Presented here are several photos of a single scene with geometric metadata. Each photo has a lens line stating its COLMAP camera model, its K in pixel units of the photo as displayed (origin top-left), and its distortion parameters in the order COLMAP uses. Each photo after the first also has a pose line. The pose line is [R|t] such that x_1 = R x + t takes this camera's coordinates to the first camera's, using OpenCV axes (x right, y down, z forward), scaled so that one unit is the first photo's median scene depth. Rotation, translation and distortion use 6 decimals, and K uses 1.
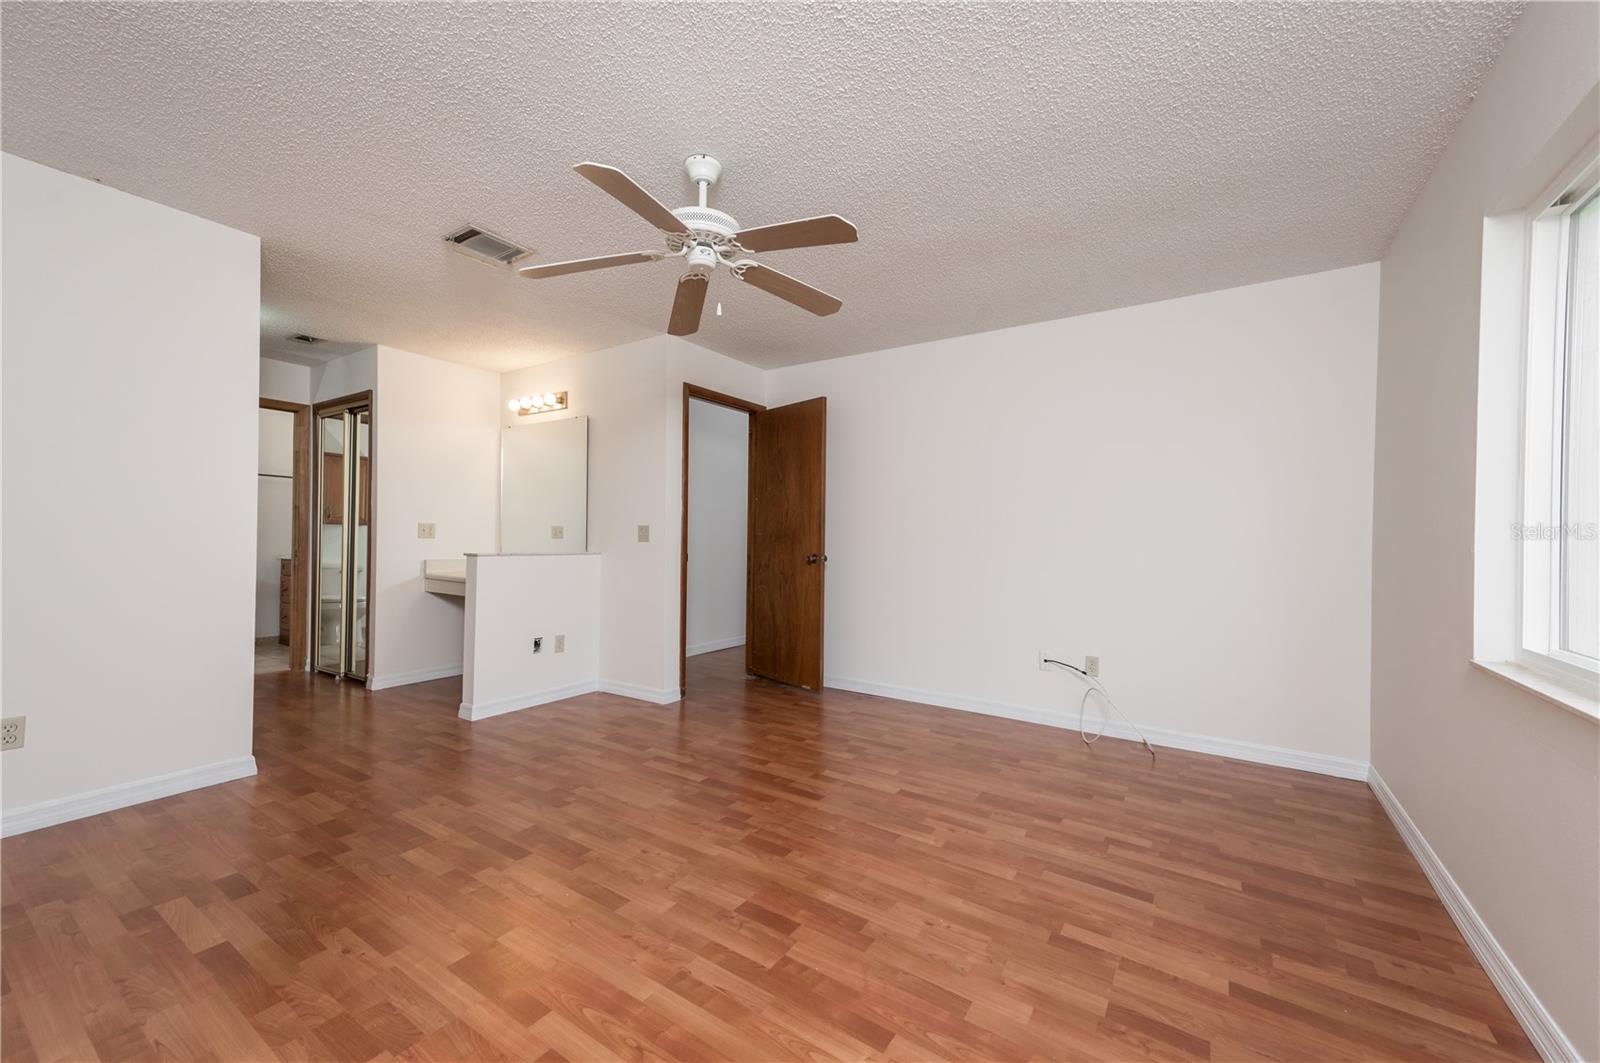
lens RADIAL K [[622.6, 0, 796.0], [0, 622.6, 533.4], [0, 0, 1]] dist [0.001023, -0.000029]
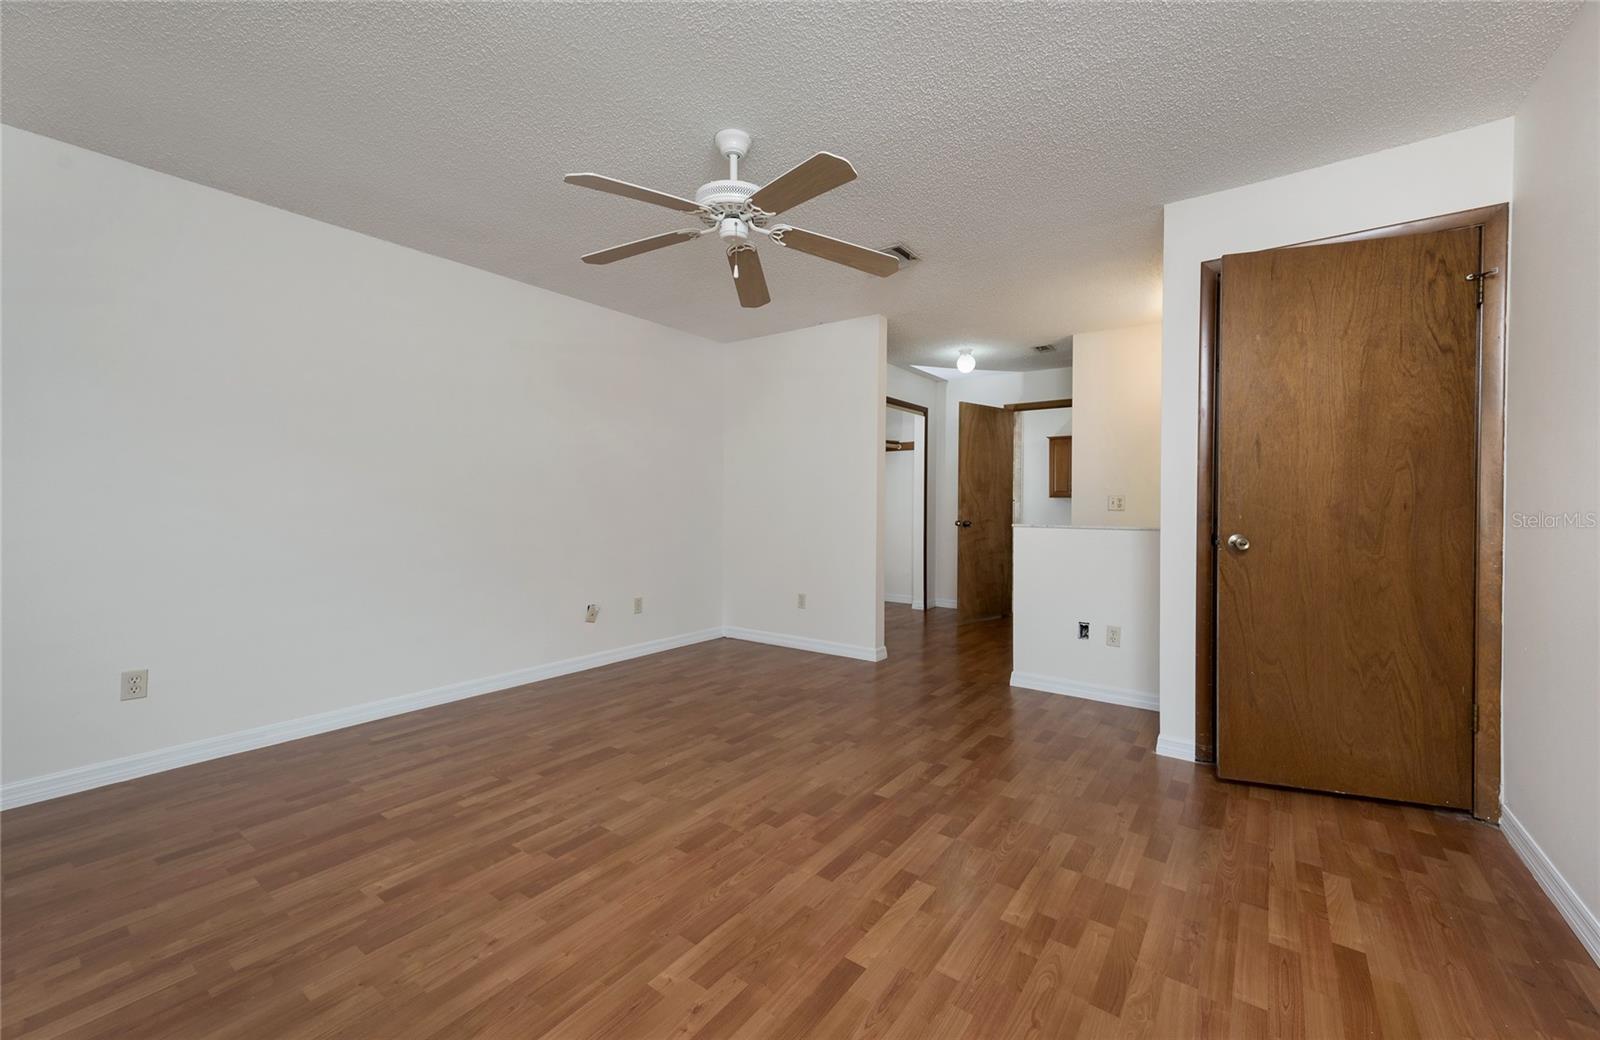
lens RADIAL K [[636.4, 0, 827.3], [0, 636.4, 511.5], [0, 0, 1]] dist [0.011681, -0.000174]
pose [[-0.032466, 0.003565, -0.999466, 0.859408], [0.003950, 0.999986, 0.003438, 0.017703], [0.999465, -0.003837, -0.032480, 1.177668]]
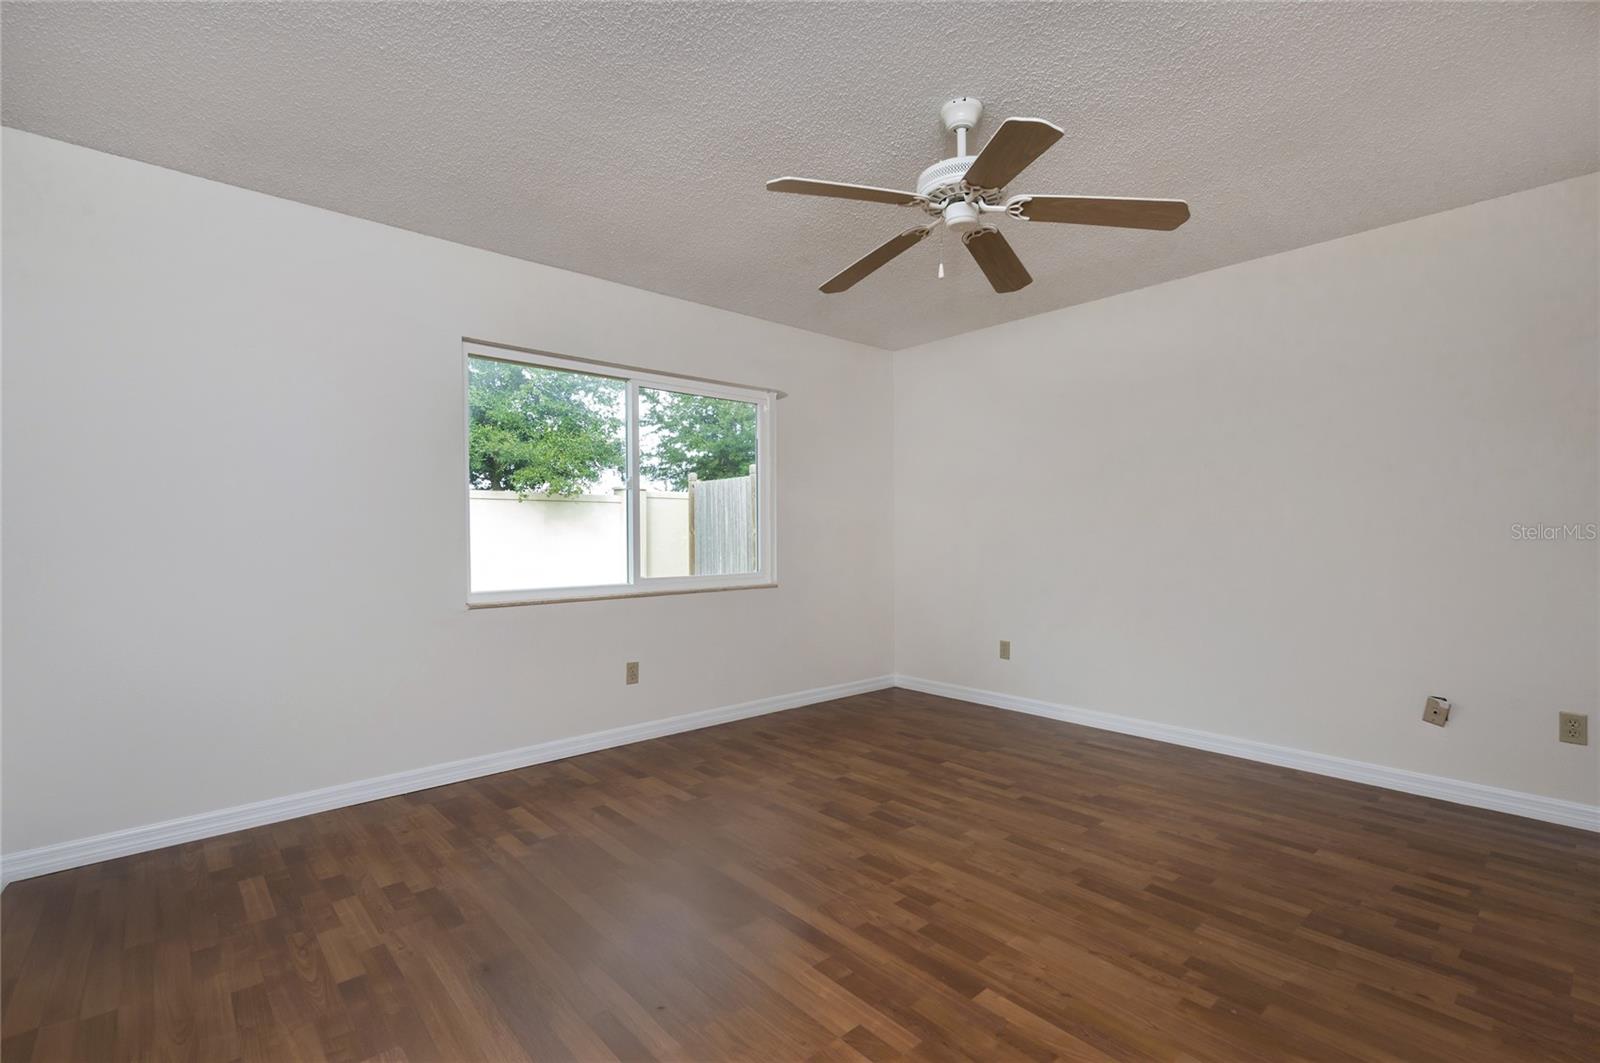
lens RADIAL K [[691.7, 0, 800.0], [0, 691.7, 531.5], [0, 0, 1]] dist [0.002287, 0.000487]
pose [[-0.969410, -0.007672, 0.245326, -0.173290], [-0.010262, 0.999904, -0.009281, 0.007968], [-0.245232, -0.011515, -0.969396, 1.987153]]
